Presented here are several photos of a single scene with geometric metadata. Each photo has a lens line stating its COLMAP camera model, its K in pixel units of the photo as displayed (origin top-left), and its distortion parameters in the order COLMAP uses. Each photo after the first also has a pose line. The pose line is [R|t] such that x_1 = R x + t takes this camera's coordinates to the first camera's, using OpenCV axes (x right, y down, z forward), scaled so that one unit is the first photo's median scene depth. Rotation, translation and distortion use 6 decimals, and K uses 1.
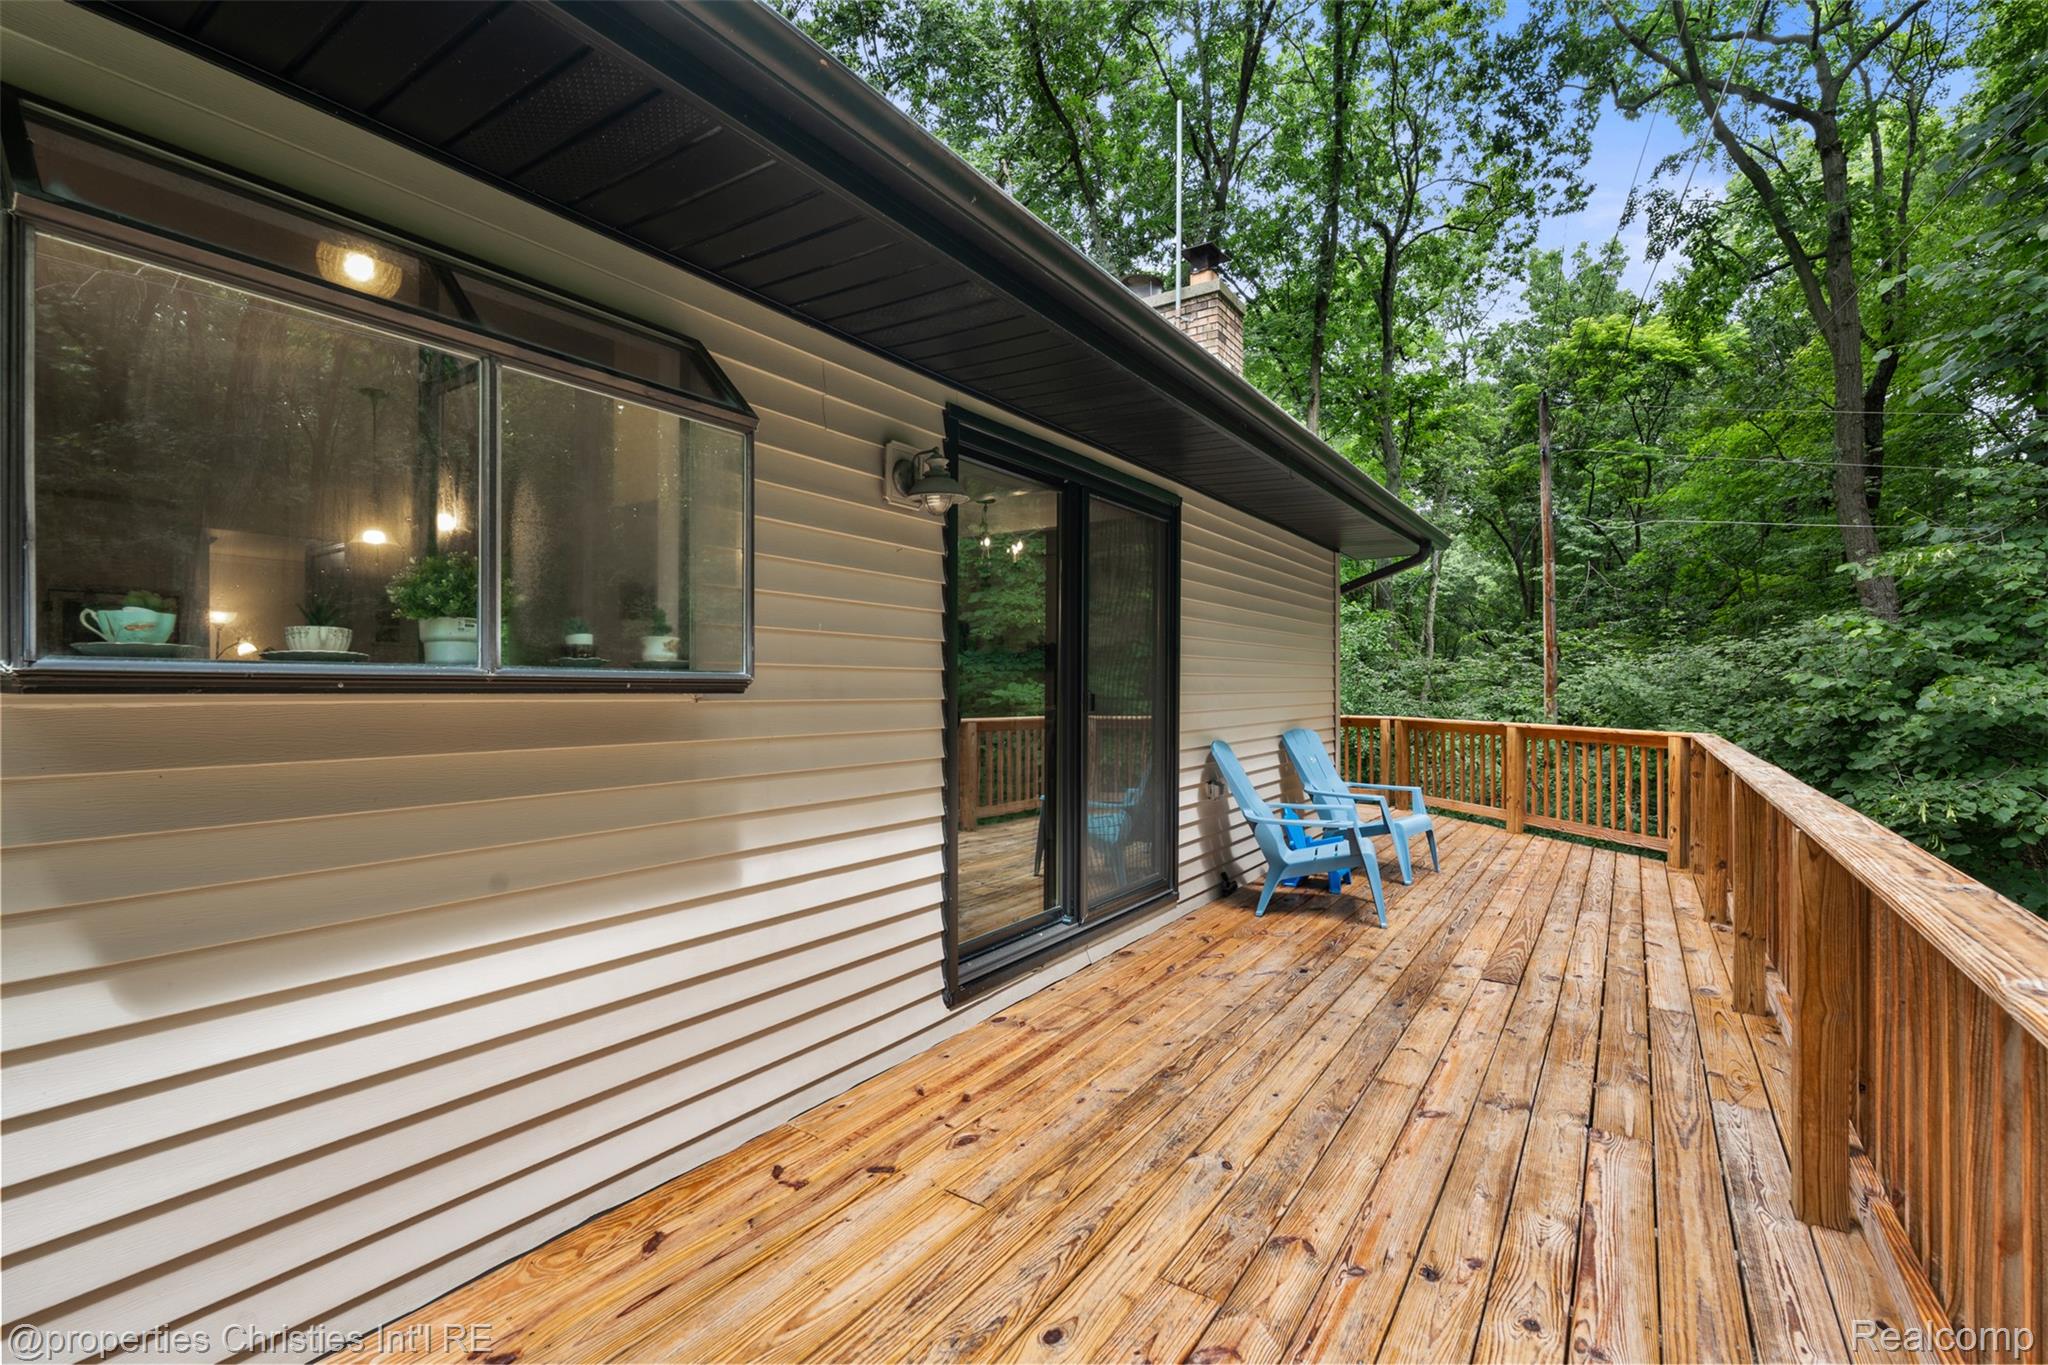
lens RADIAL K [[879.4, 0, 1034.4], [0, 879.4, 687.8], [0, 0, 1]] dist [-0.000402, -0.000045]
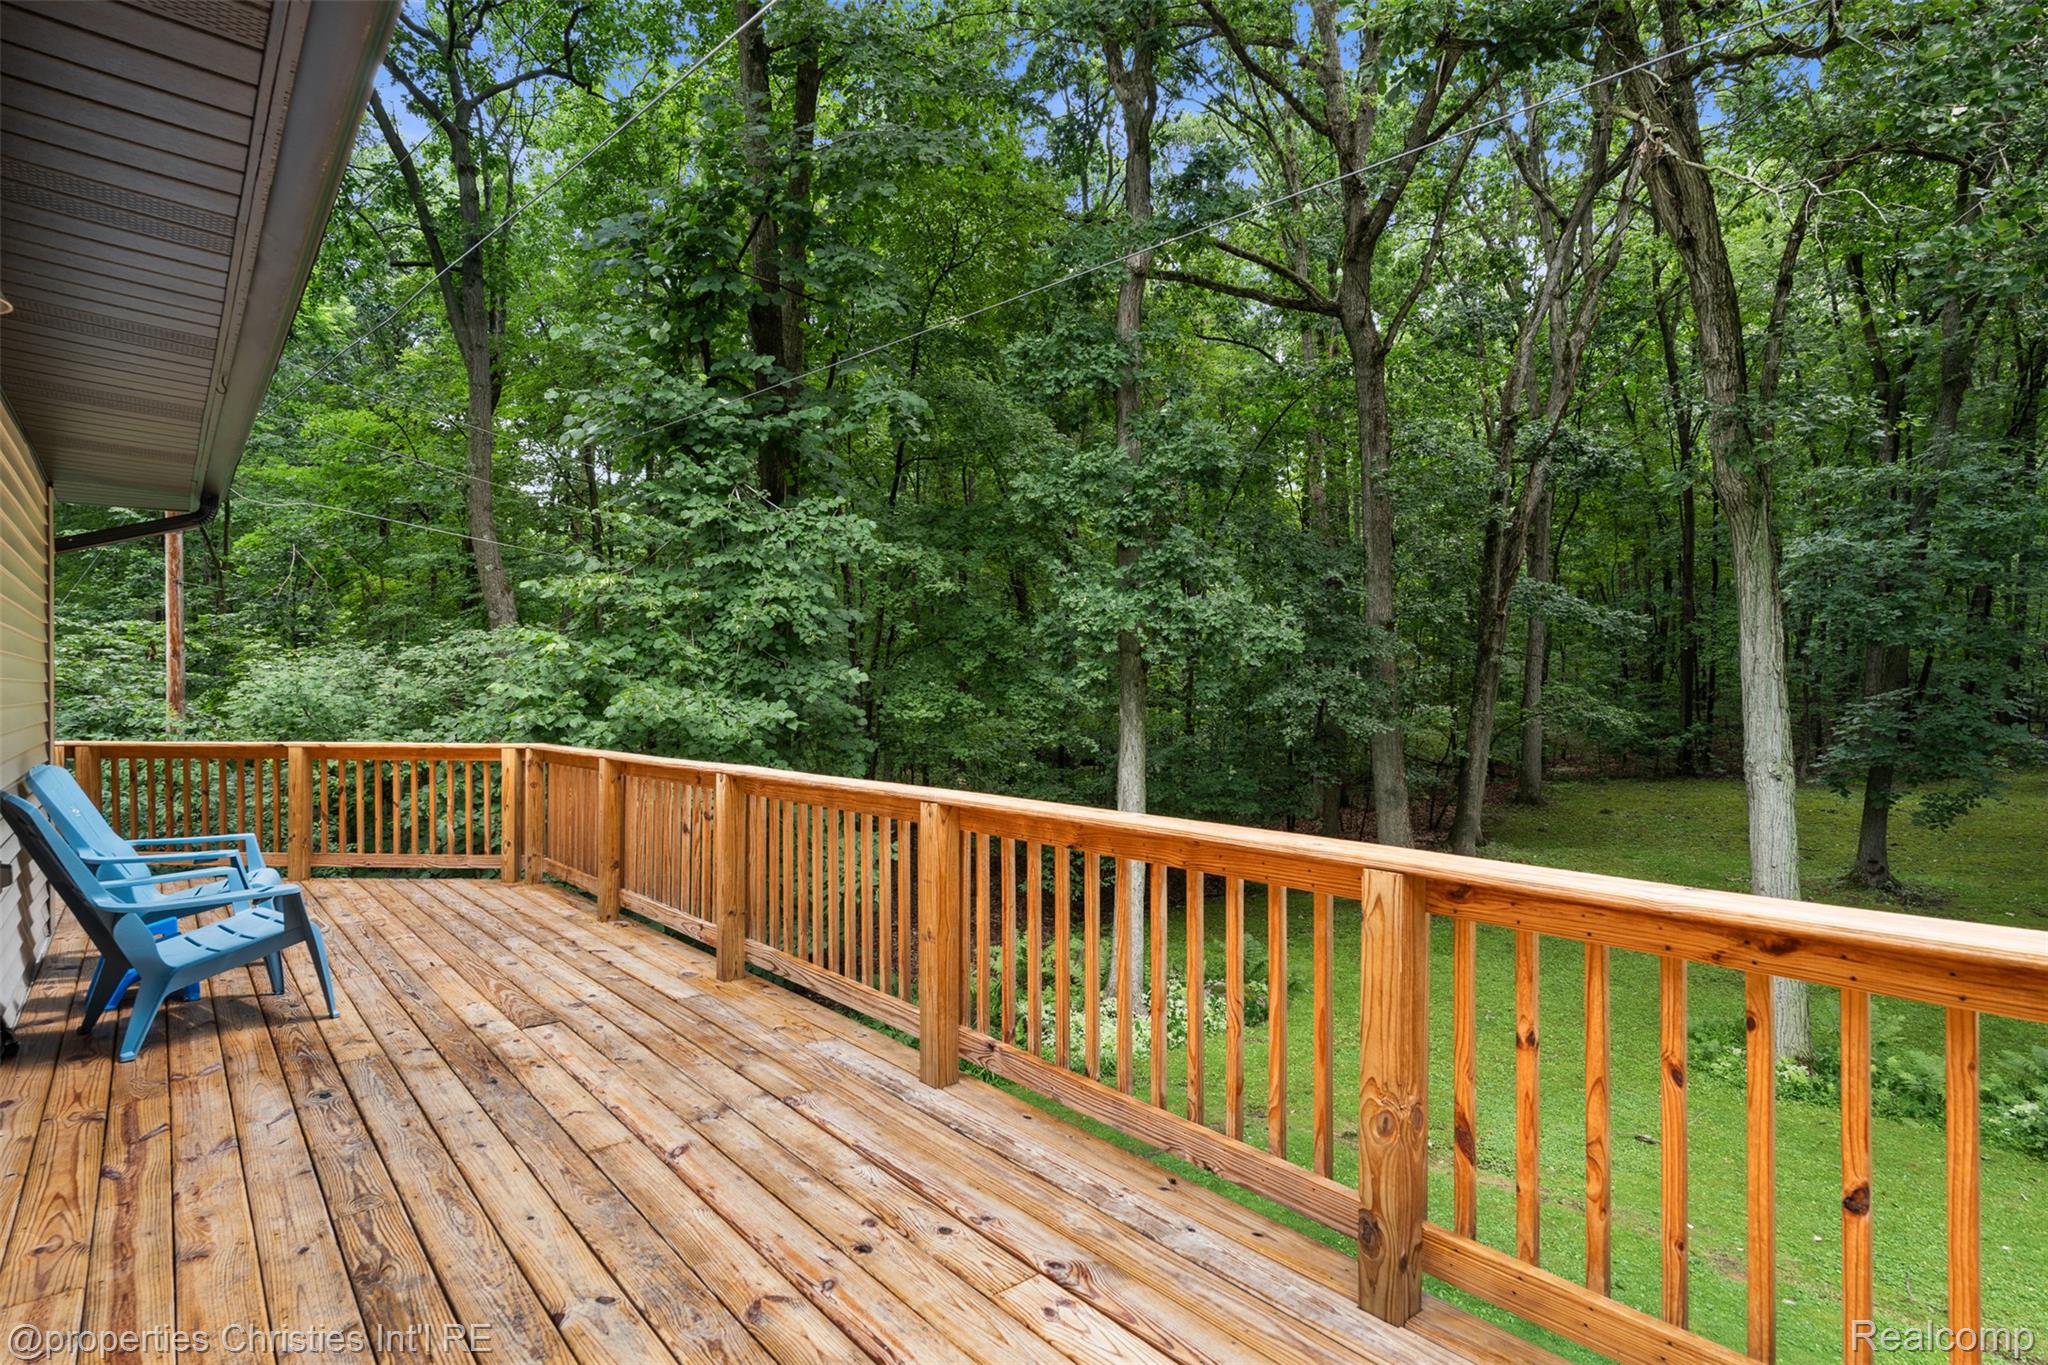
lens RADIAL K [[1025.9, 0, 1032.4], [0, 1025.9, 704.0], [0, 0, 1]] dist [-0.003116, -0.000237]
pose [[0.288108, -0.006590, 0.957575, -0.351841], [0.000368, 0.999977, 0.006772, -0.000498], [-0.957598, -0.001599, 0.288104, 0.233487]]
